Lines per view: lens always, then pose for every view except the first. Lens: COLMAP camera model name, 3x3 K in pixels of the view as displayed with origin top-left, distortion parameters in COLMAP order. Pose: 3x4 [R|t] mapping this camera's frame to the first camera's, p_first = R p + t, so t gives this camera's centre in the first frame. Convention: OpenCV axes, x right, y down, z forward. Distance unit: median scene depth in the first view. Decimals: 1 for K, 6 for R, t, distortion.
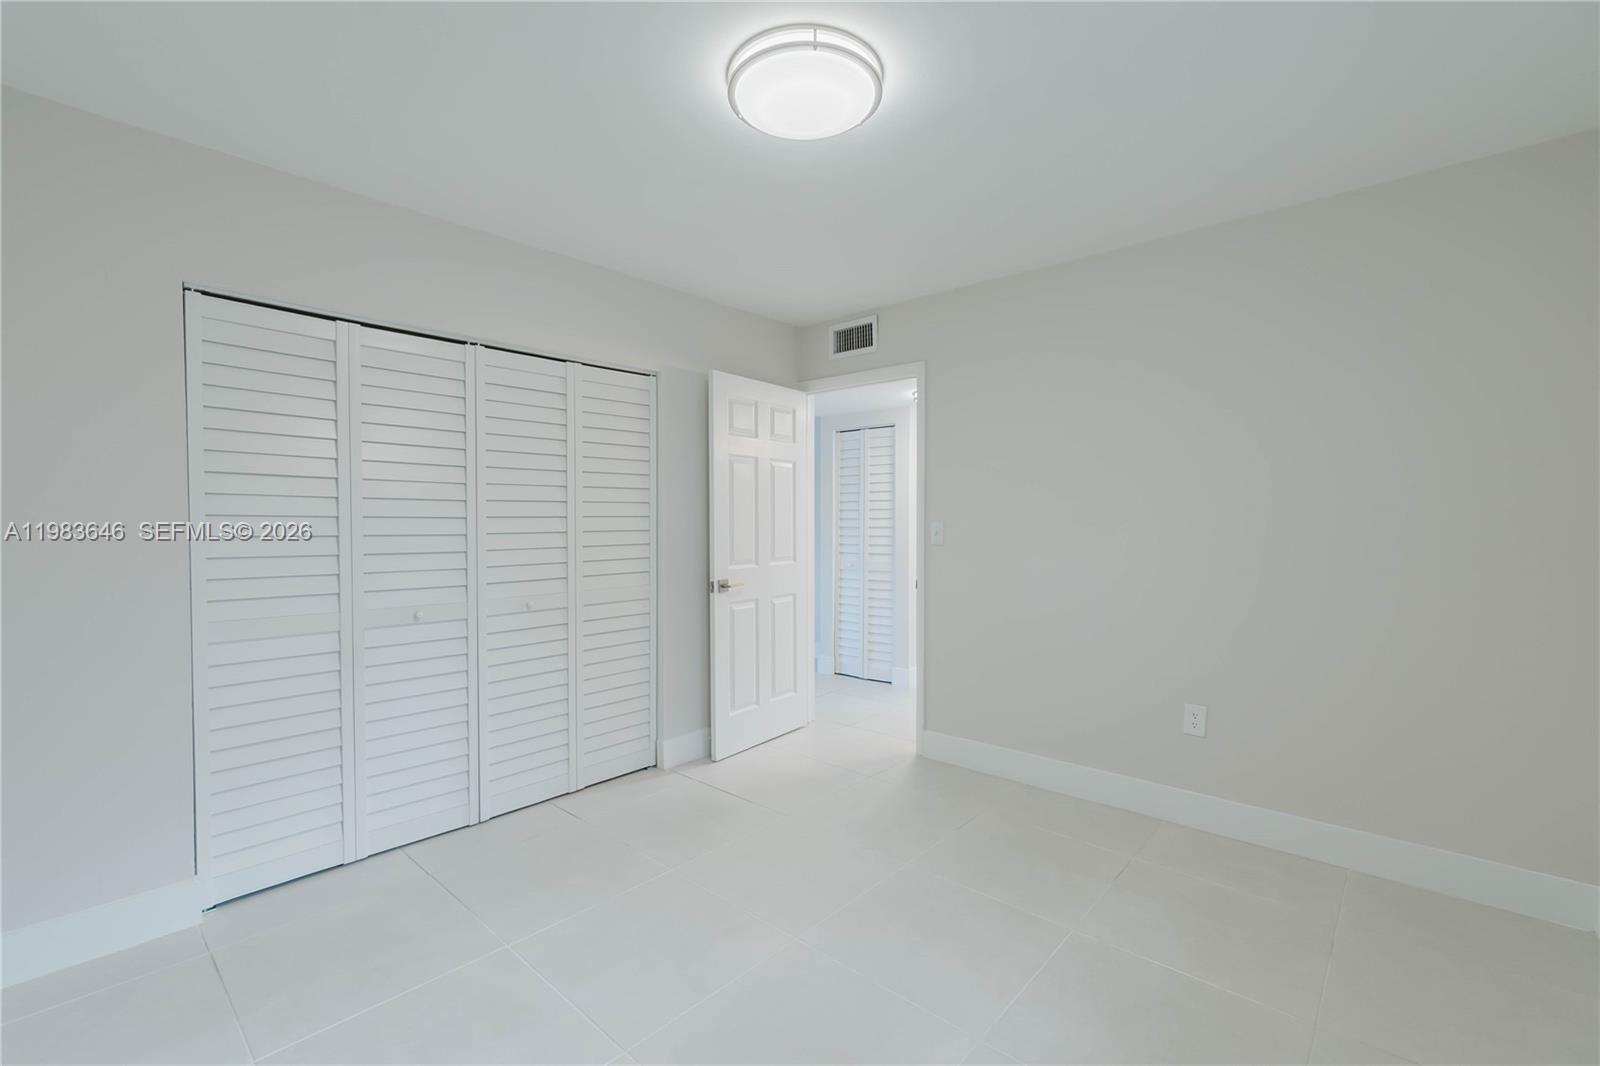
lens RADIAL K [[689.2, 0, 803.4], [0, 689.2, 529.6], [0, 0, 1]] dist [-0.009605, -0.000121]
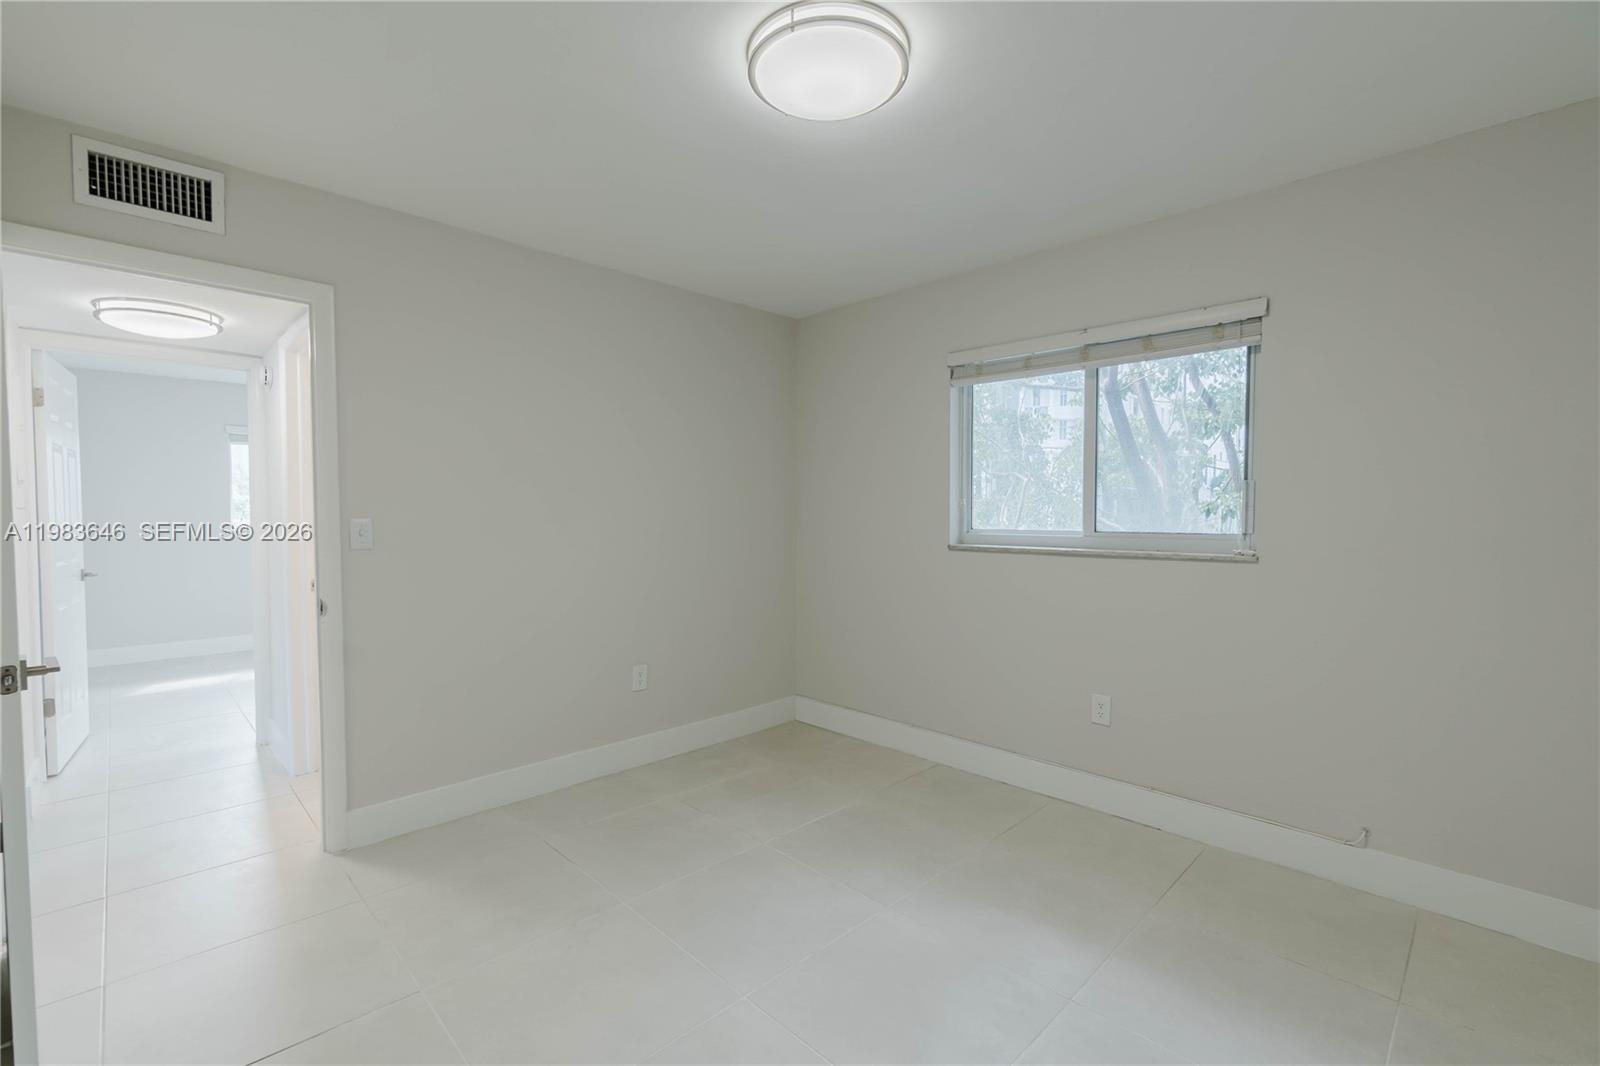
lens RADIAL K [[689.2, 0, 808.4], [0, 689.2, 535.8], [0, 0, 1]] dist [-0.009605, -0.000121]
pose [[0.050404, -0.022281, 0.998480, -0.499938], [0.014990, 0.999655, 0.021551, -0.000394], [-0.998616, 0.013881, 0.050720, 0.488134]]
